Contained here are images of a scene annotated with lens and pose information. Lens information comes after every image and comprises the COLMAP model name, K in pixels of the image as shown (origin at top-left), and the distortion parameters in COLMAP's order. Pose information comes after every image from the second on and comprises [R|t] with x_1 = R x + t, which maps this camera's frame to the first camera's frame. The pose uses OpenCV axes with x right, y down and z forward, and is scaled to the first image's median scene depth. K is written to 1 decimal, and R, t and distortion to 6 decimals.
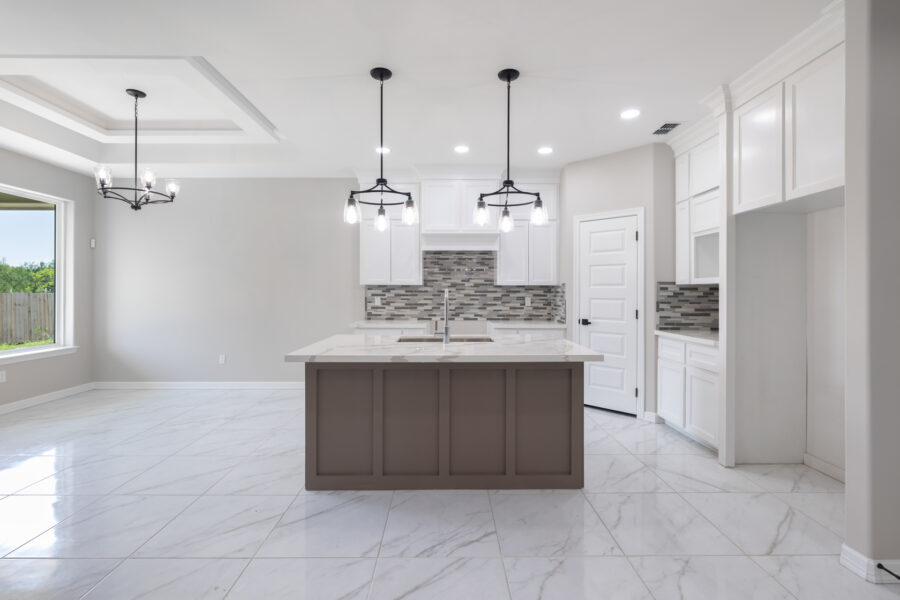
lens RADIAL K [[407.5, 0, 449.8], [0, 407.5, 293.8], [0, 0, 1]] dist [0.006062, -0.000273]
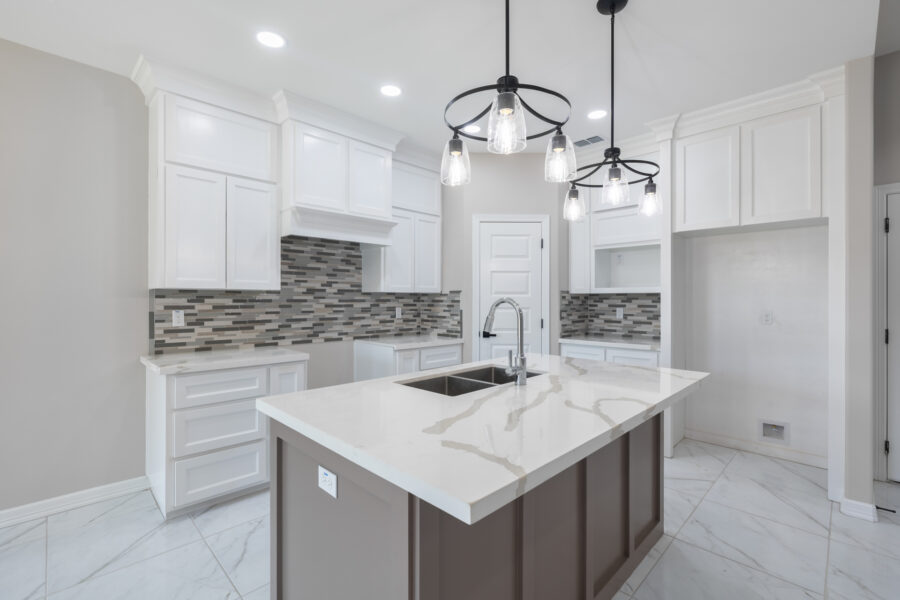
lens RADIAL K [[407.5, 0, 450.8], [0, 407.5, 296.8], [0, 0, 1]] dist [0.006062, -0.000273]
pose [[0.708888, 0.004872, 0.705304, -0.303035], [0.005794, 0.999902, -0.012730, -0.001856], [-0.705297, 0.013110, 0.708790, 0.358749]]
